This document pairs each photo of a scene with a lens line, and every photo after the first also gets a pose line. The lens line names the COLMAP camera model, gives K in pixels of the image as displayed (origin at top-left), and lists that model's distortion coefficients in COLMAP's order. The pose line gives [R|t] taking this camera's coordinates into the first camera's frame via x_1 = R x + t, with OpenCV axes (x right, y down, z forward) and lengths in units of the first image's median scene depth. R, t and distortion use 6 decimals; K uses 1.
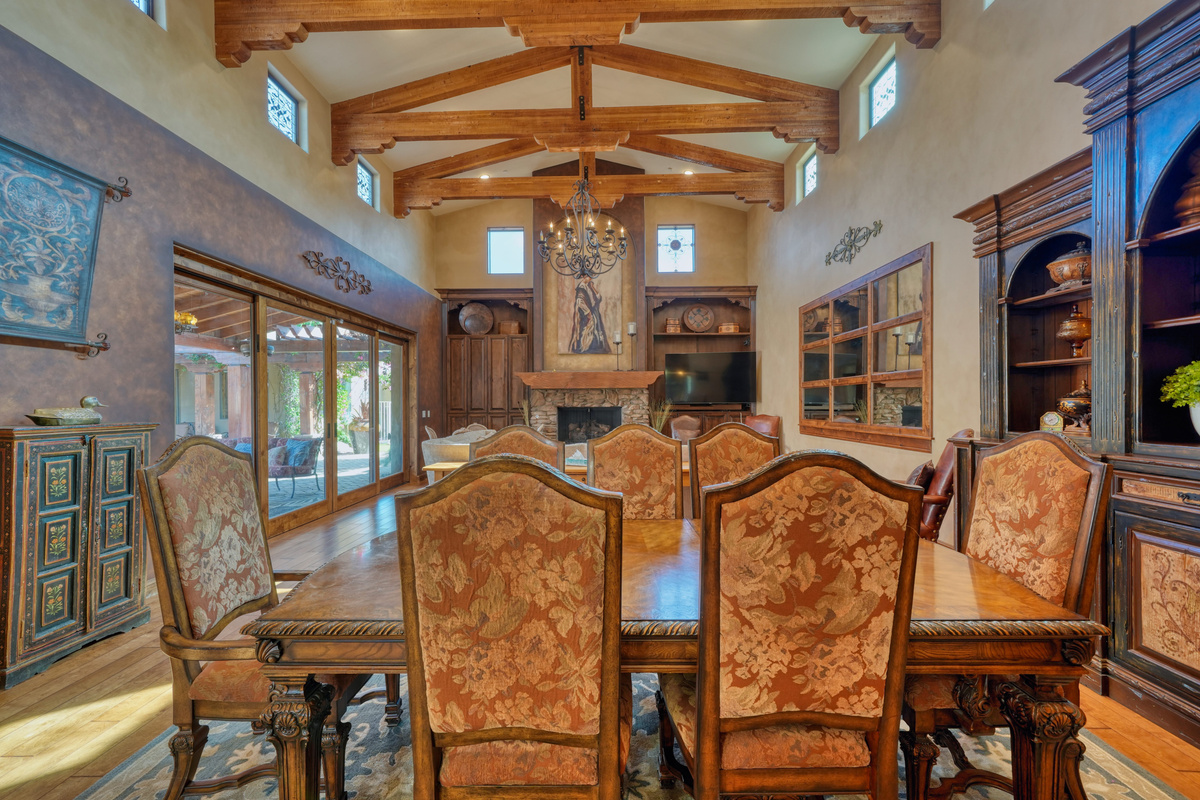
lens RADIAL K [[480.2, 0, 578.7], [0, 480.2, 403.3], [0, 0, 1]] dist [-0.006201, 0.004883]
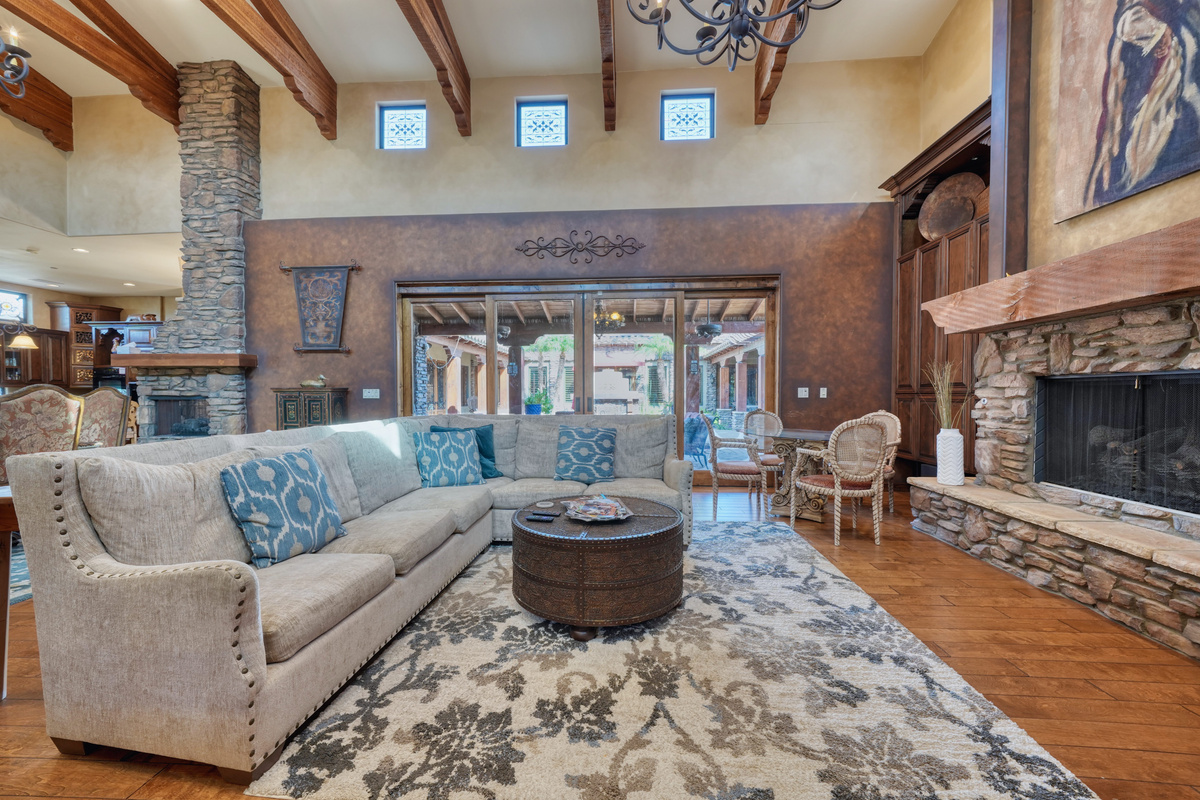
lens RADIAL K [[480.2, 0, 626.0], [0, 480.2, 407.6], [0, 0, 1]] dist [-0.006201, 0.004883]
pose [[-0.011384, 0.034635, -0.999335, 0.320768], [0.002716, 0.999397, 0.034606, 0.018282], [0.999932, -0.002321, -0.011472, 0.701069]]
